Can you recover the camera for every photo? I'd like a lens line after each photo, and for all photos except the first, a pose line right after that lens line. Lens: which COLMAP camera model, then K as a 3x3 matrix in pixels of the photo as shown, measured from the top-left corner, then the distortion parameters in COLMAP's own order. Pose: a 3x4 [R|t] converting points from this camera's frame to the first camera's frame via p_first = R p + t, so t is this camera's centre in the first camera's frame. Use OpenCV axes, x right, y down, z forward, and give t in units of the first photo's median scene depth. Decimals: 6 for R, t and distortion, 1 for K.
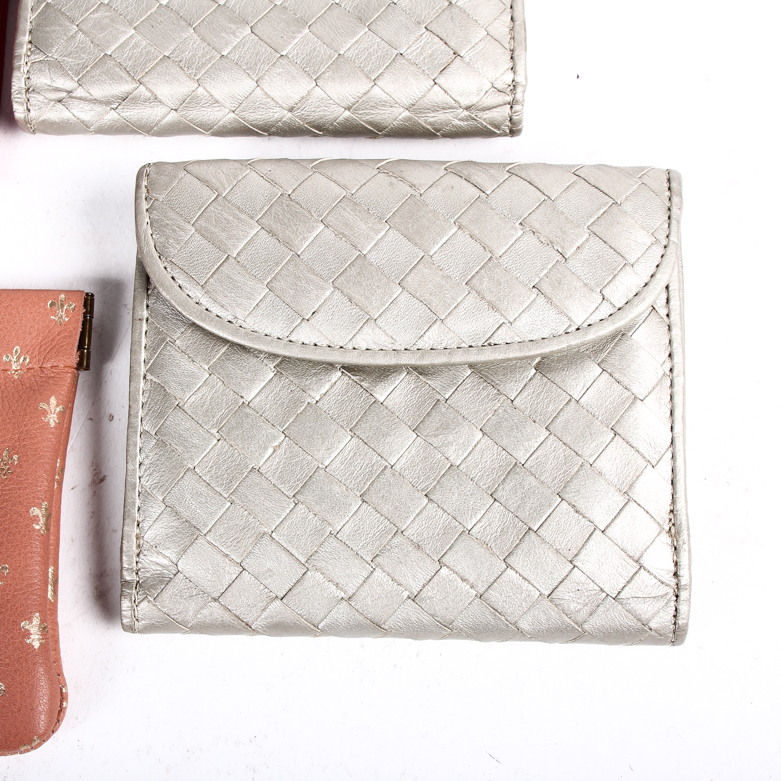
lens RADIAL K [[1345.6, 0, 392.0], [0, 1345.6, 390.5], [0, 0, 1]] dist [-0.093902, 0.000000]
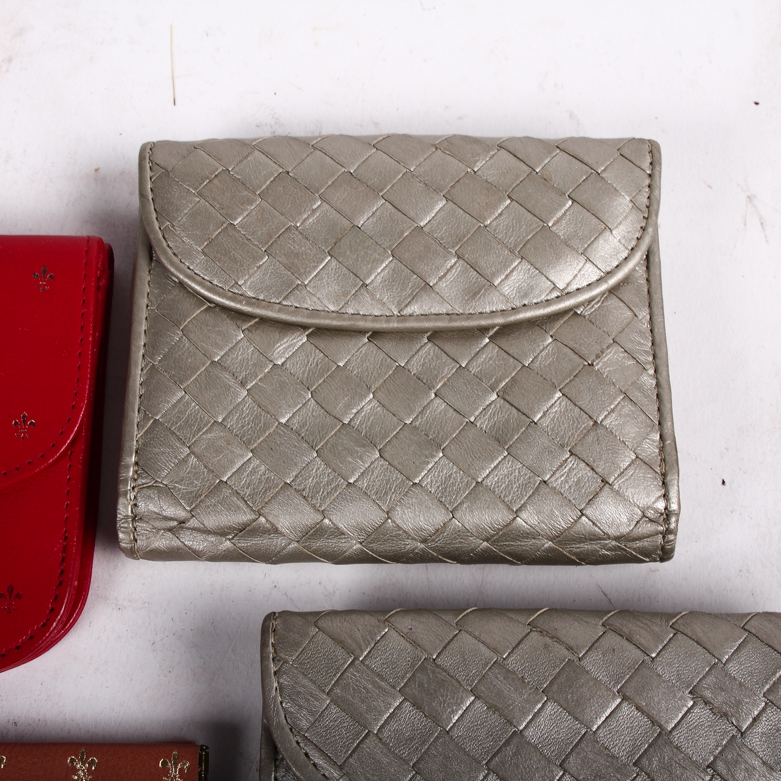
lens RADIAL K [[1345.6, 0, 395.5], [0, 1345.6, 386.3], [0, 0, 1]] dist [-0.093902, 0.000000]
pose [[0.999970, -0.006592, 0.004047, -0.105655], [0.006981, 0.994406, -0.105394, -0.235174], [-0.003329, 0.105419, 0.994422, 0.080724]]
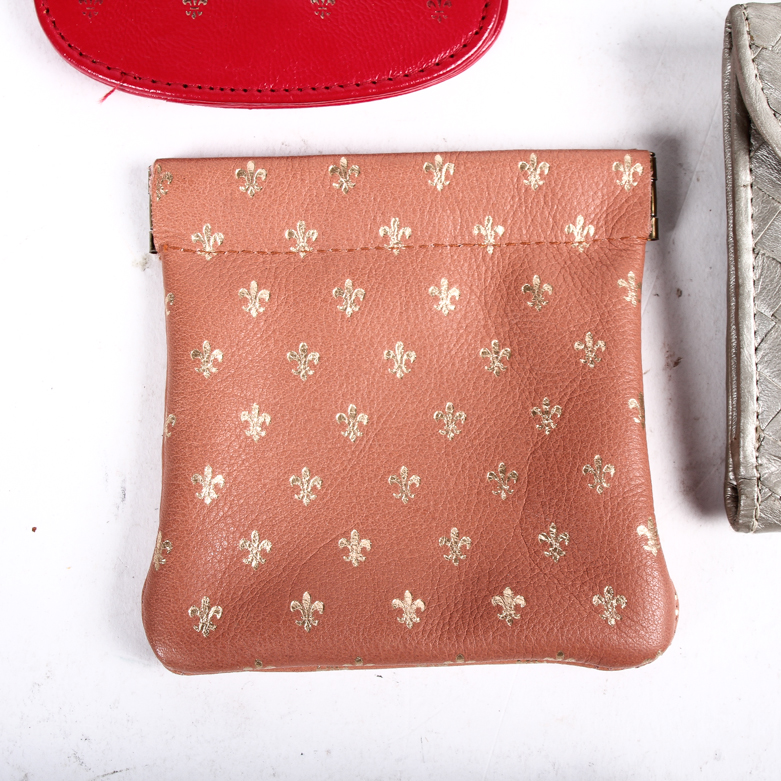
lens RADIAL K [[1345.6, 0, 392.8], [0, 1345.6, 388.5], [0, 0, 1]] dist [-0.093902, 0.000000]
pose [[0.999756, -0.021797, 0.003520, -0.433584], [0.021041, 0.988853, 0.147402, -0.056066], [-0.006694, -0.147292, 0.989070, 0.109953]]
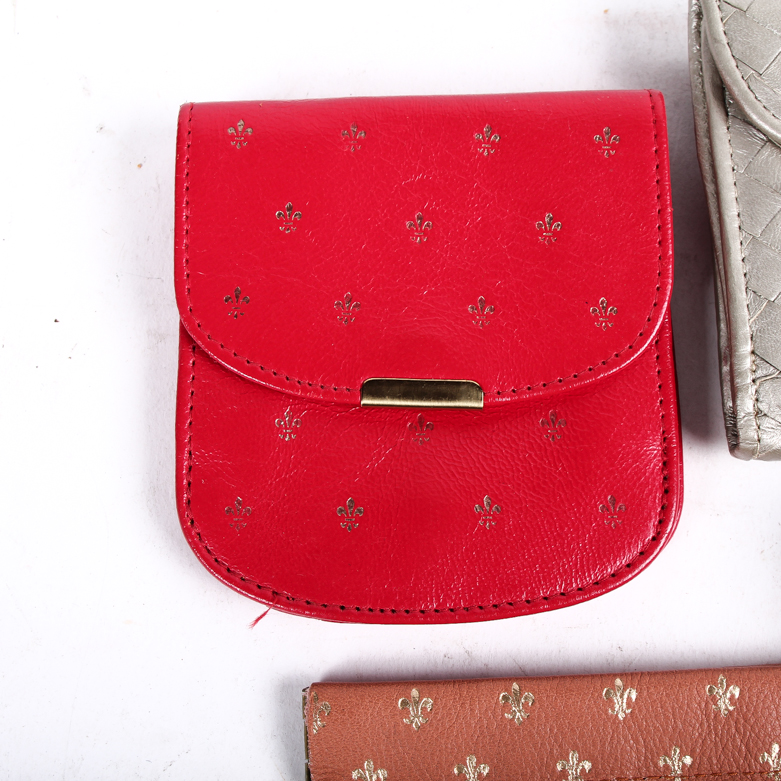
lens RADIAL K [[1345.6, 0, 391.9], [0, 1345.6, 390.8], [0, 0, 1]] dist [-0.093902, 0.000000]
pose [[0.998163, -0.044197, -0.041437, -0.496627], [0.044953, 0.998836, 0.017503, -0.285614], [0.040615, -0.019334, 0.998988, 0.200715]]
